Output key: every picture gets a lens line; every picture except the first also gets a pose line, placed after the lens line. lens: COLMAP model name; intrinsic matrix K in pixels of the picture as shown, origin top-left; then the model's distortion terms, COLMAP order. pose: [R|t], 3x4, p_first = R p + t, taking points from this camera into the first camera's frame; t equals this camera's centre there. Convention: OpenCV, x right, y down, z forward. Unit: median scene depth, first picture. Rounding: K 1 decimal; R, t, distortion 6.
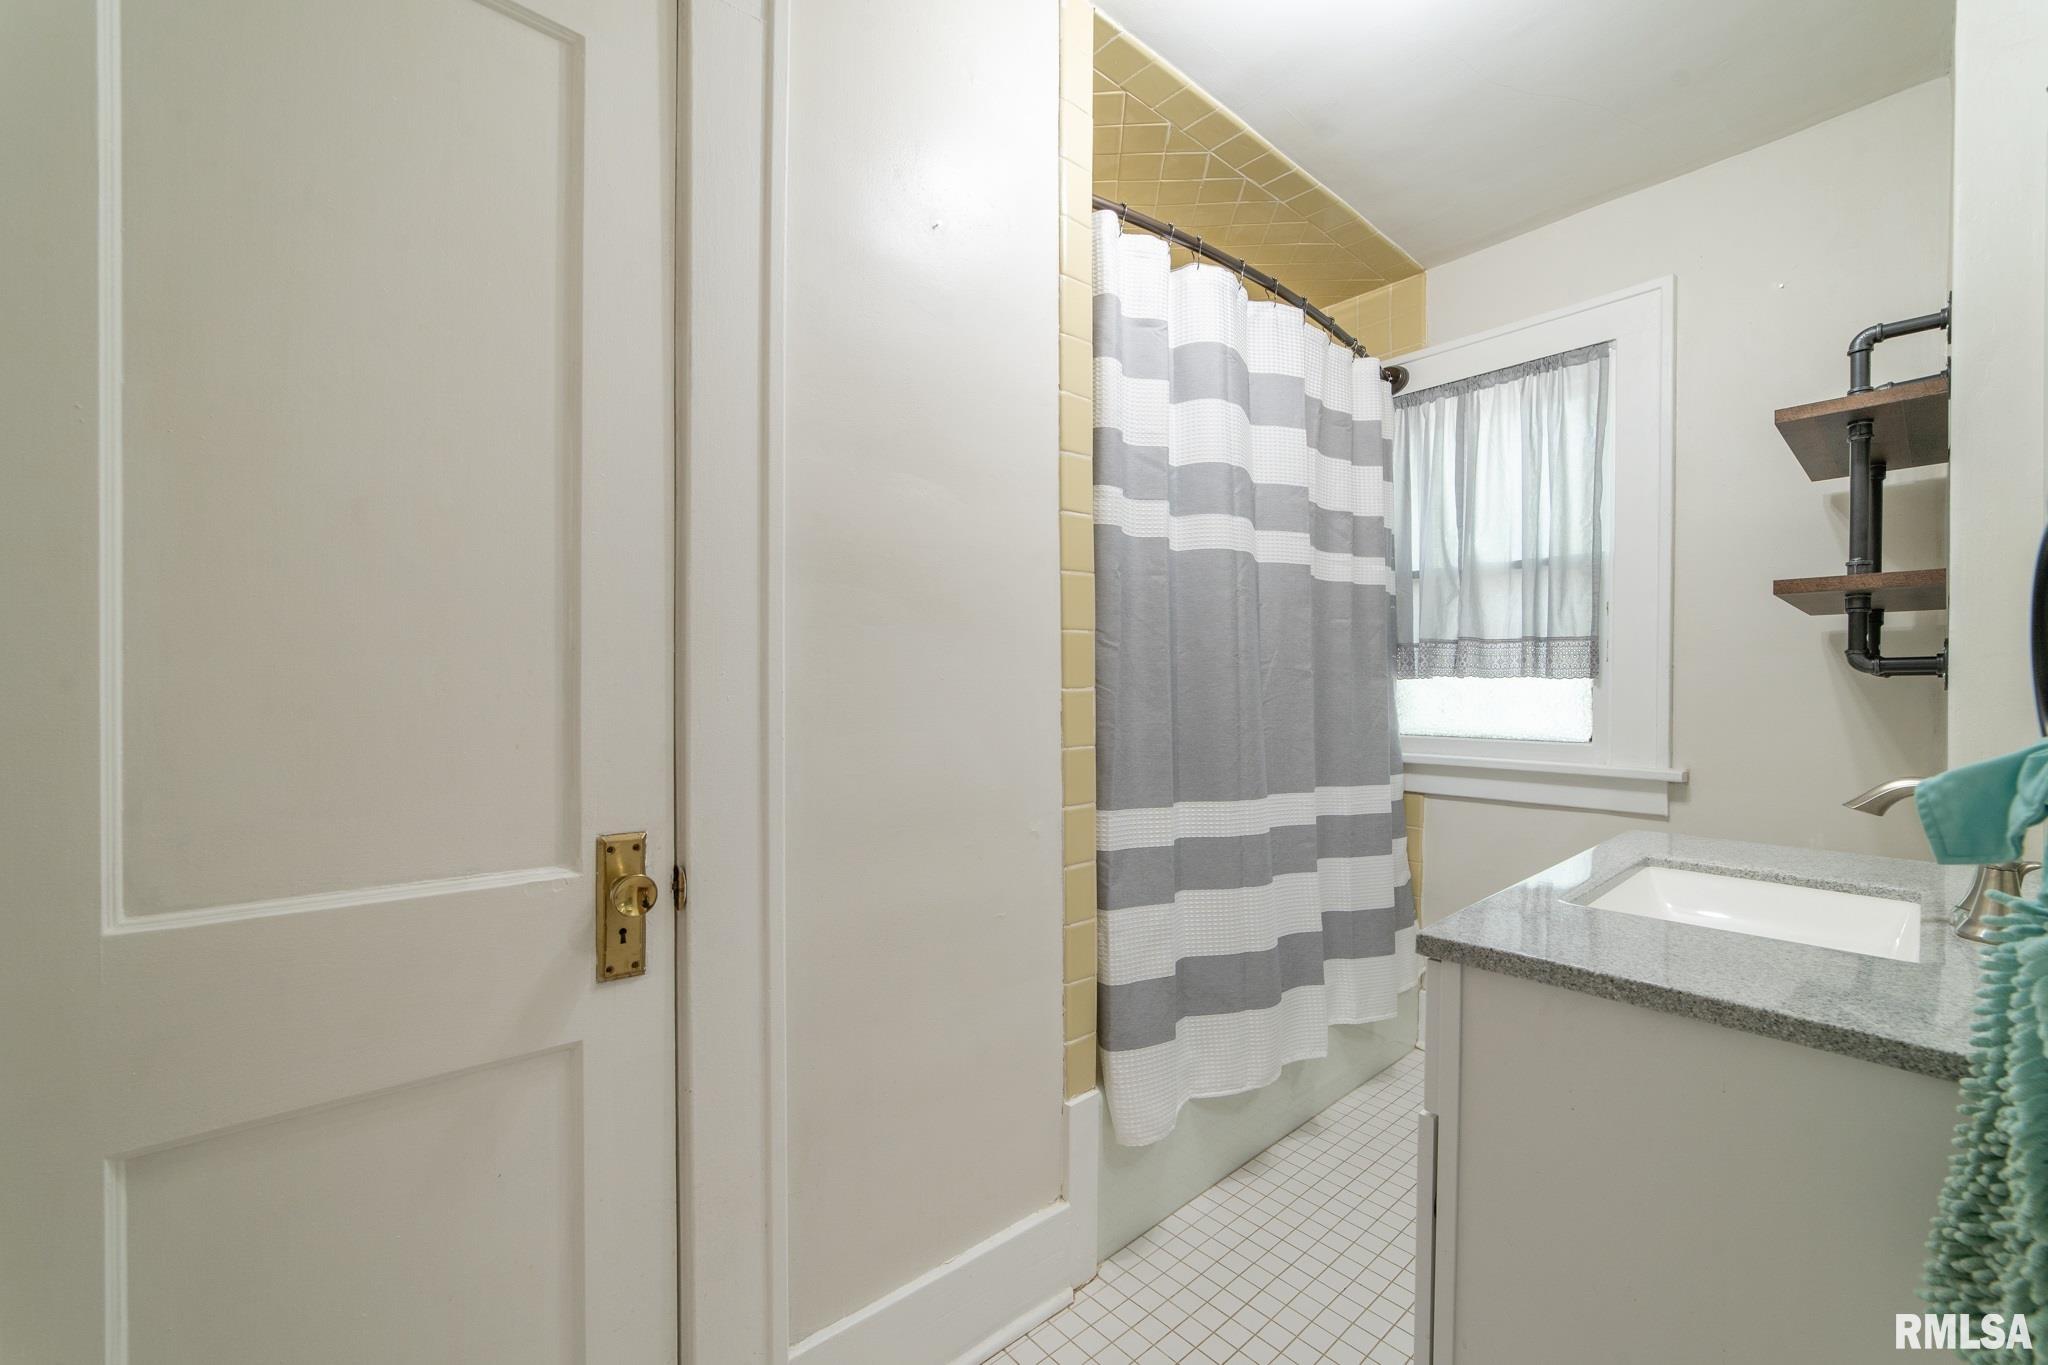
lens RADIAL K [[799.4, 0, 1015.6], [0, 799.4, 679.6], [0, 0, 1]] dist [-0.021264, 0.000707]
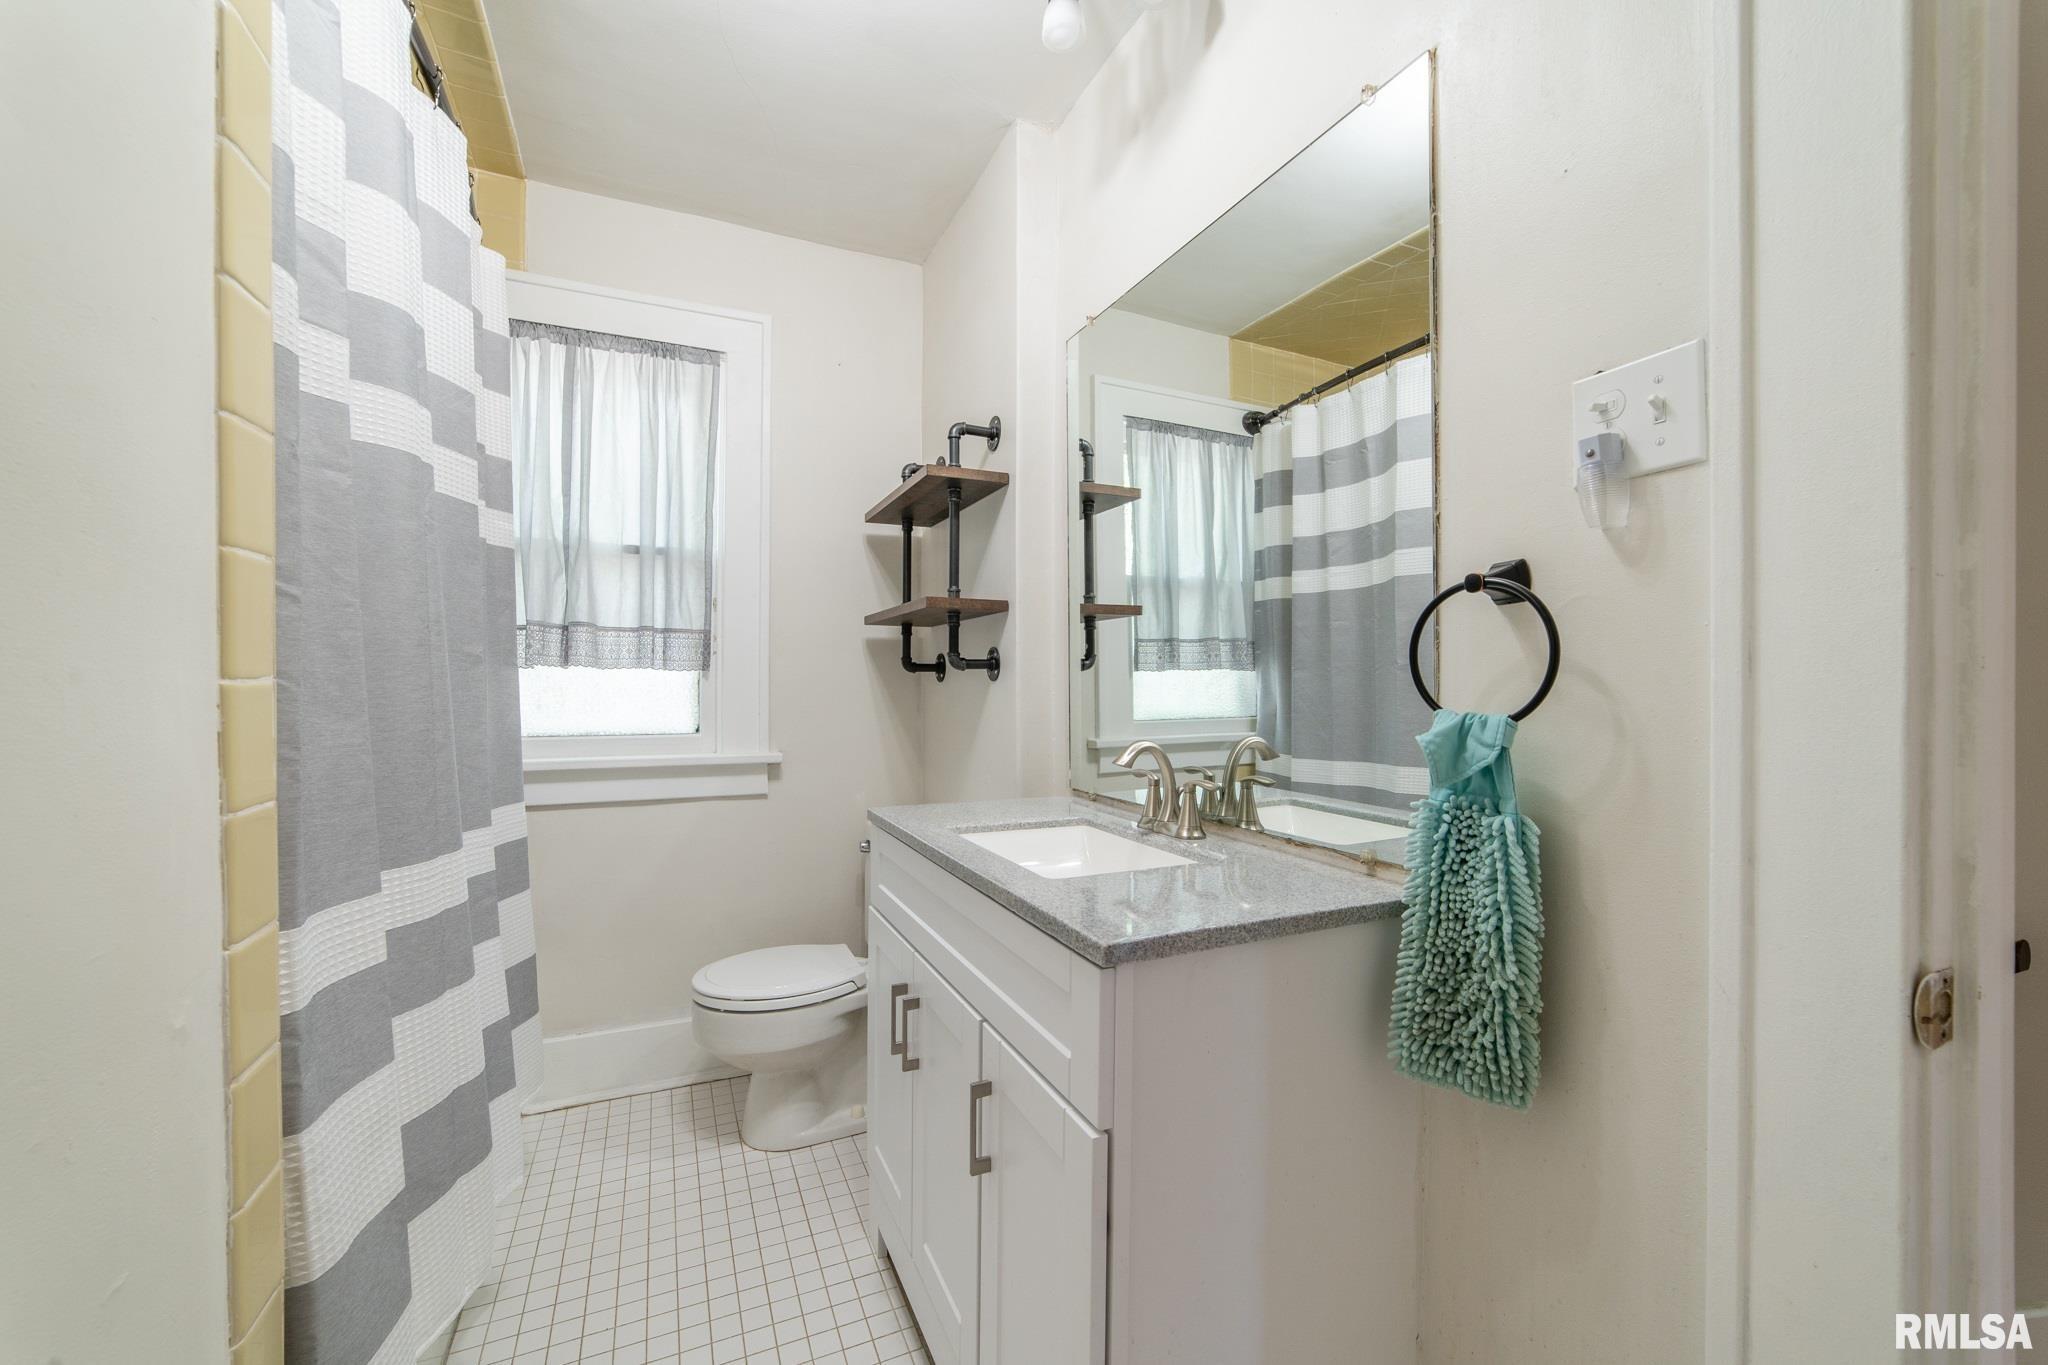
lens RADIAL K [[799.4, 0, 1015.6], [0, 799.4, 679.6], [0, 0, 1]] dist [-0.021264, 0.000707]
pose [[0.280104, 0.002308, 0.959967, -0.156583], [-0.011961, 0.999928, 0.001086, 0.003788], [-0.959895, -0.011786, 0.280111, 0.315921]]
